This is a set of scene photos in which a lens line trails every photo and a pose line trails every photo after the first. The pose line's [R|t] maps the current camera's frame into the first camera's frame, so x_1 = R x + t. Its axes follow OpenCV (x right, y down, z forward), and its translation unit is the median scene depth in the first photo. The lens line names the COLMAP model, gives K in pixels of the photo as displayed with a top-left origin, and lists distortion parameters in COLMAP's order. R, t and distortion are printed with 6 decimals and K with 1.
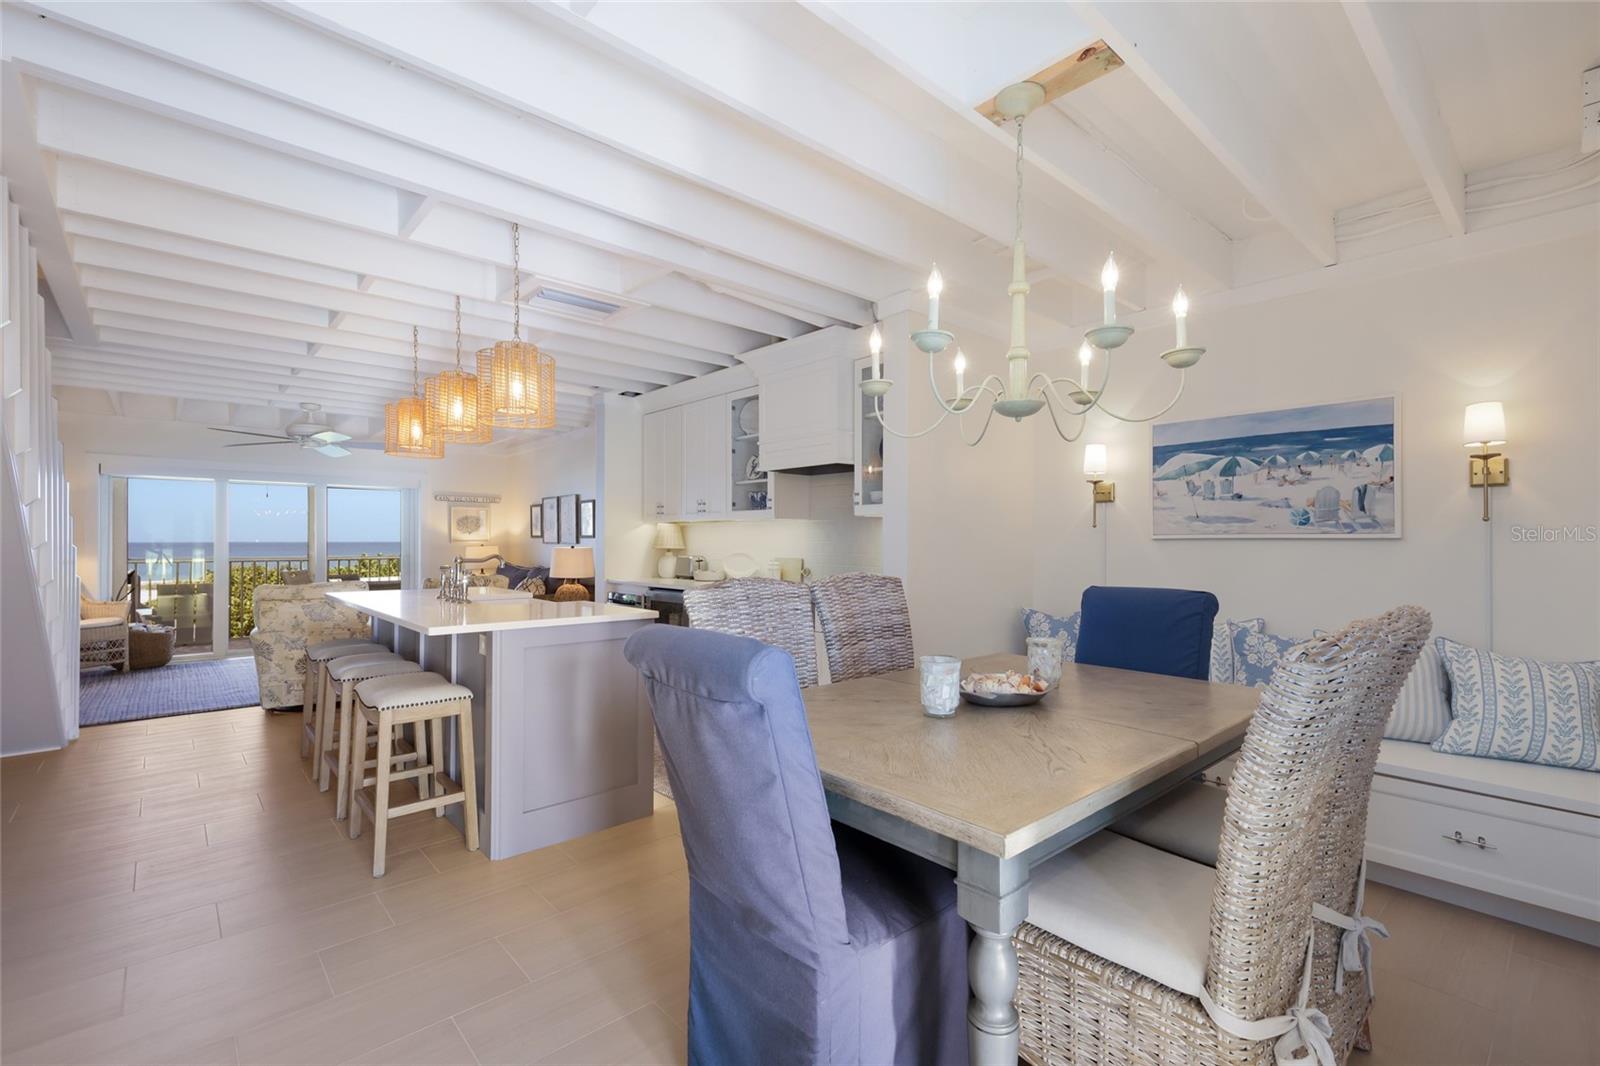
lens RADIAL K [[702.0, 0, 822.2], [0, 702.0, 537.4], [0, 0, 1]] dist [0.011690, 0.000269]
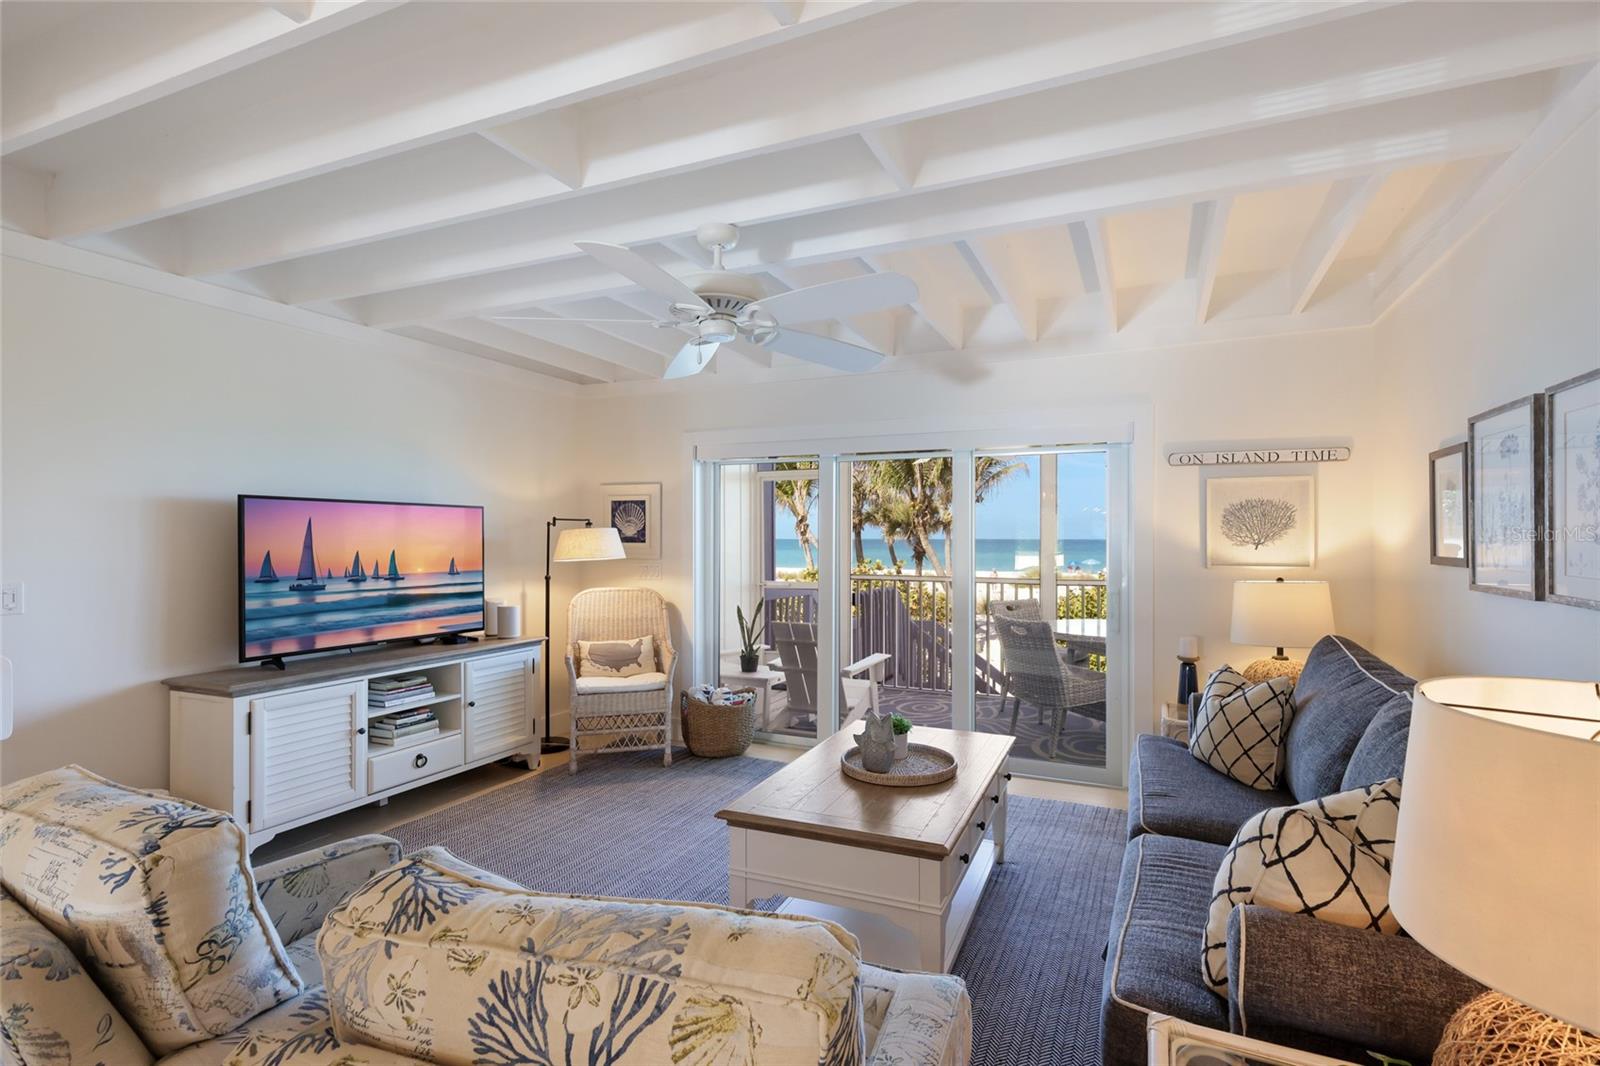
lens RADIAL K [[752.3, 0, 817.4], [0, 752.3, 539.3], [0, 0, 1]] dist [0.010115, 0.000226]
pose [[0.395056, 0.004792, -0.918645, -0.474337], [0.001242, 0.999983, 0.005750, -0.025528], [0.918656, -0.003413, 0.395043, 1.348697]]
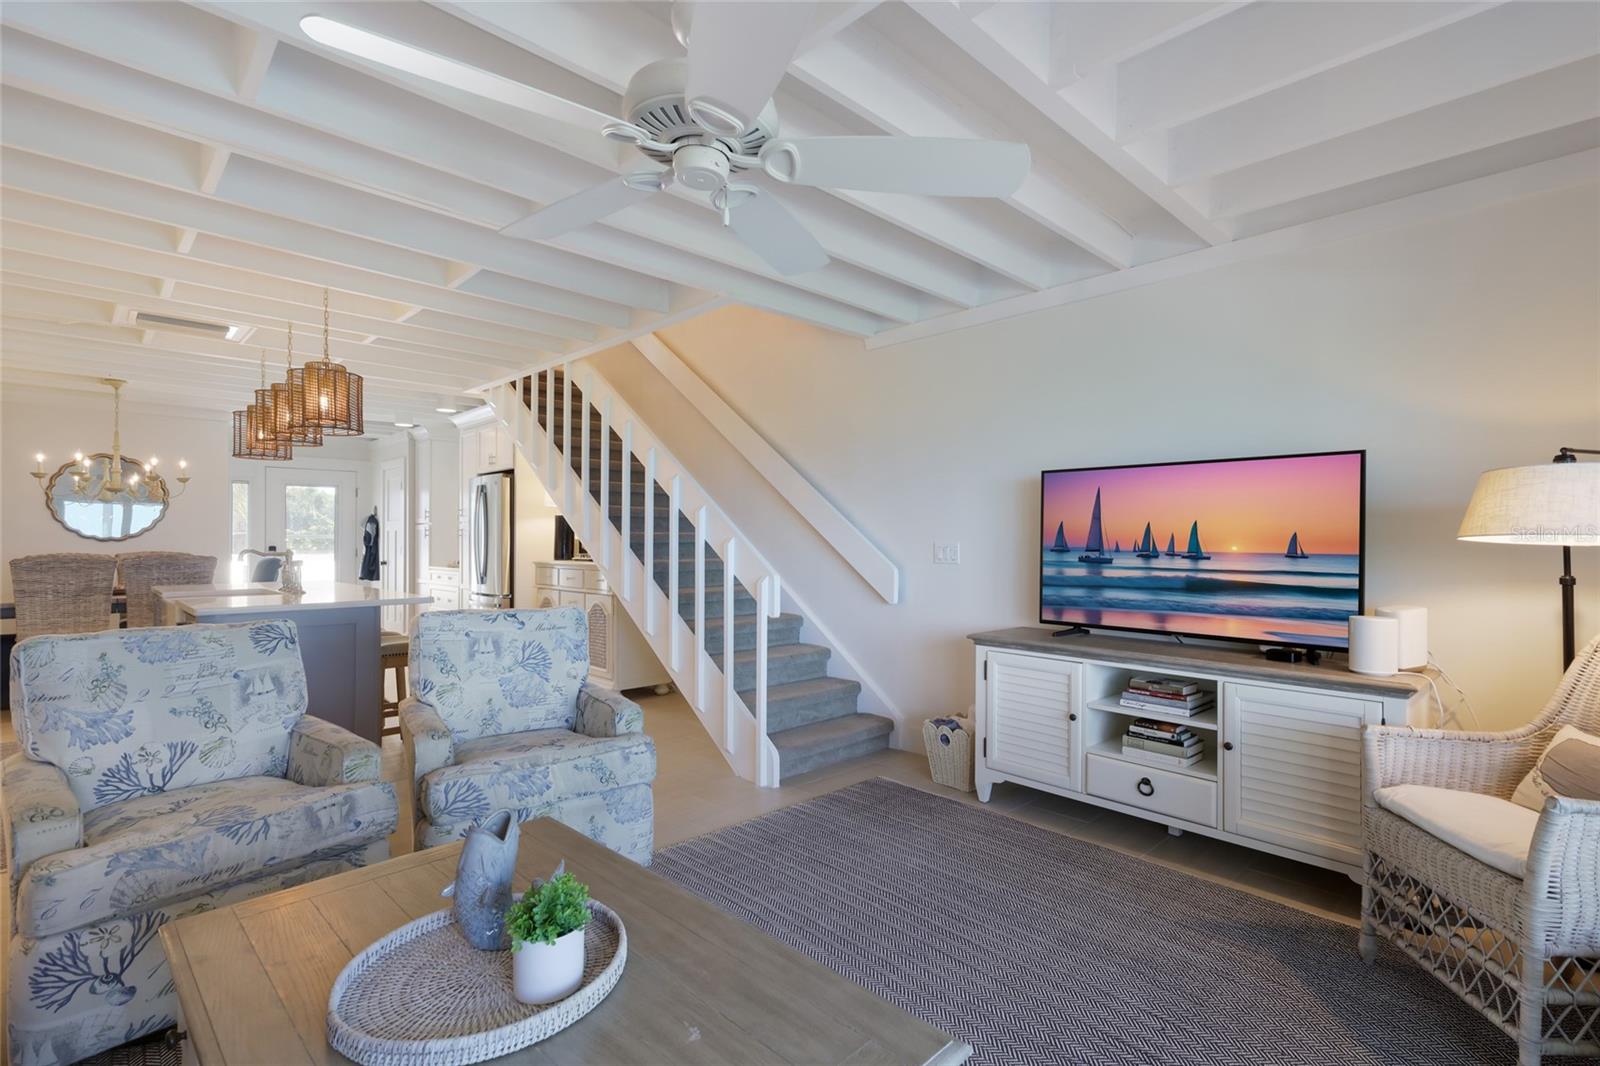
lens RADIAL K [[750.8, 0, 834.2], [0, 750.8, 533.7], [0, 0, 1]] dist [0.004873, -0.000207]
pose [[-0.998752, 0.000362, -0.049942, -1.152416], [0.000685, 0.999979, -0.006447, 0.009262], [0.049939, -0.006473, -0.998731, 1.953313]]
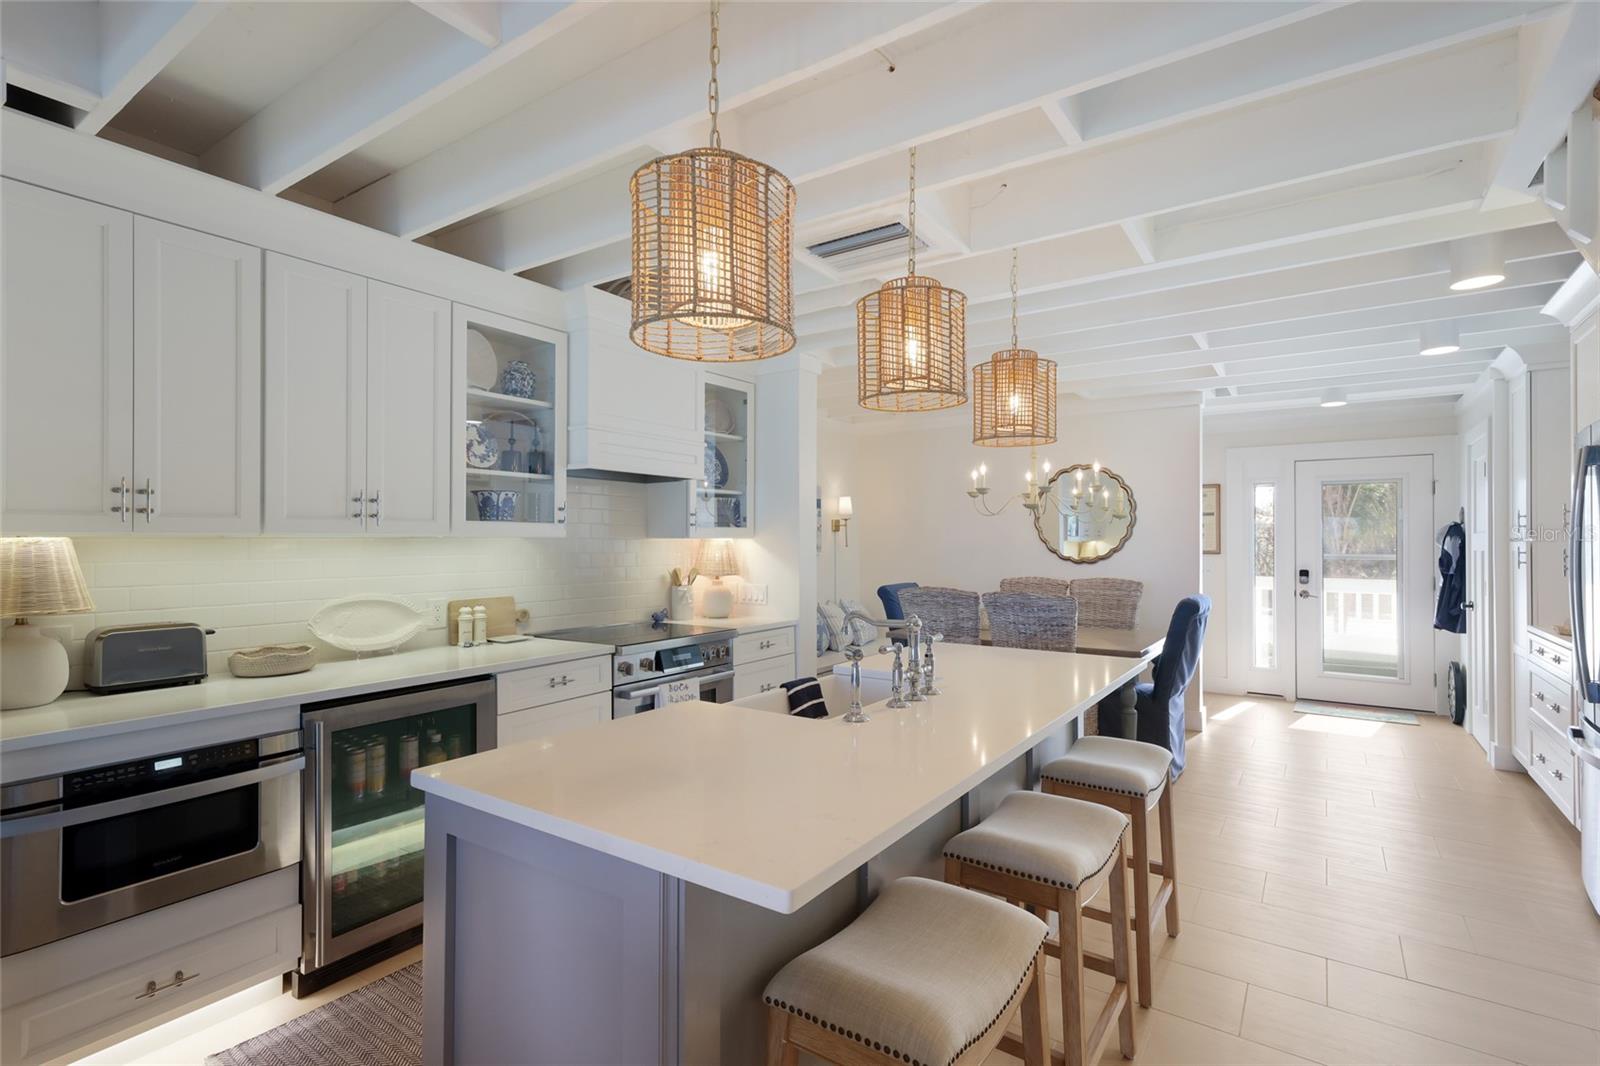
lens RADIAL K [[750.8, 0, 834.2], [0, 750.8, 533.7], [0, 0, 1]] dist [0.004873, -0.000207]
pose [[-0.239402, 0.007865, 0.970889, -0.936093], [-0.002589, 0.999958, -0.008739, -0.028326], [-0.970917, -0.004606, -0.239371, 1.048721]]
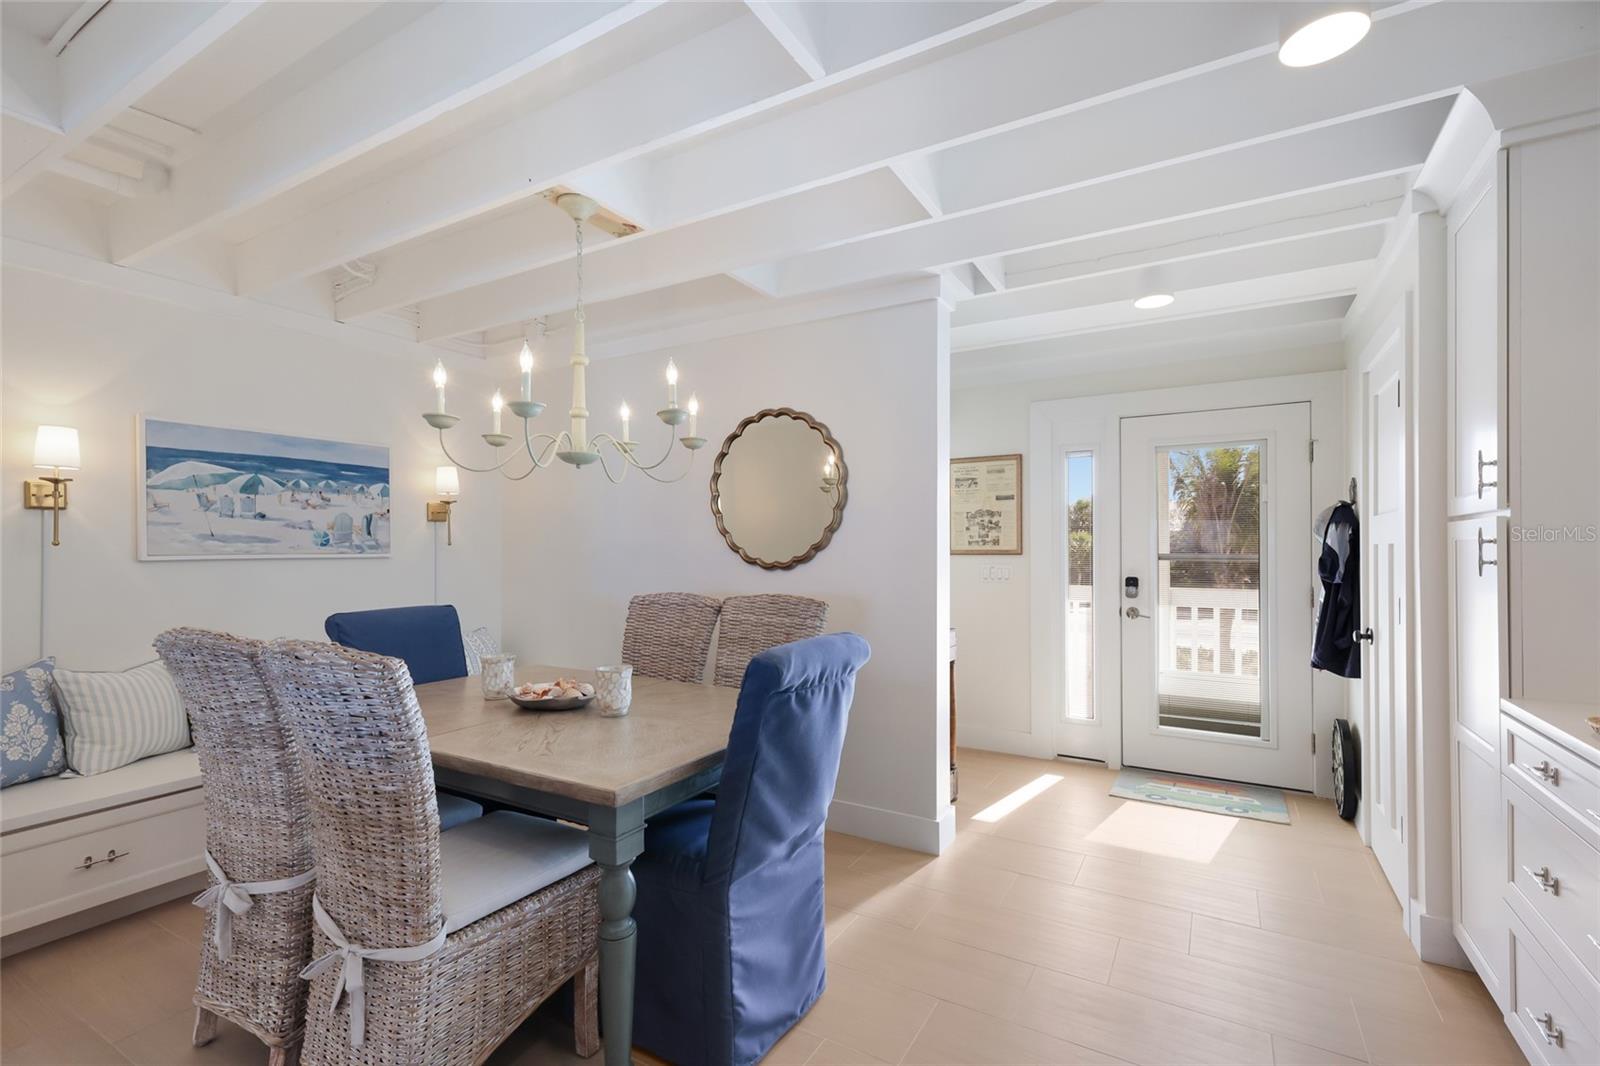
lens RADIAL K [[692.9, 0, 843.1], [0, 692.9, 544.8], [0, 0, 1]] dist [0.004094, 0.000488]
pose [[-0.312963, 0.005973, 0.949746, -0.459022], [0.000374, 0.999981, -0.006166, -0.009298], [-0.949765, -0.001575, -0.312959, 0.425776]]
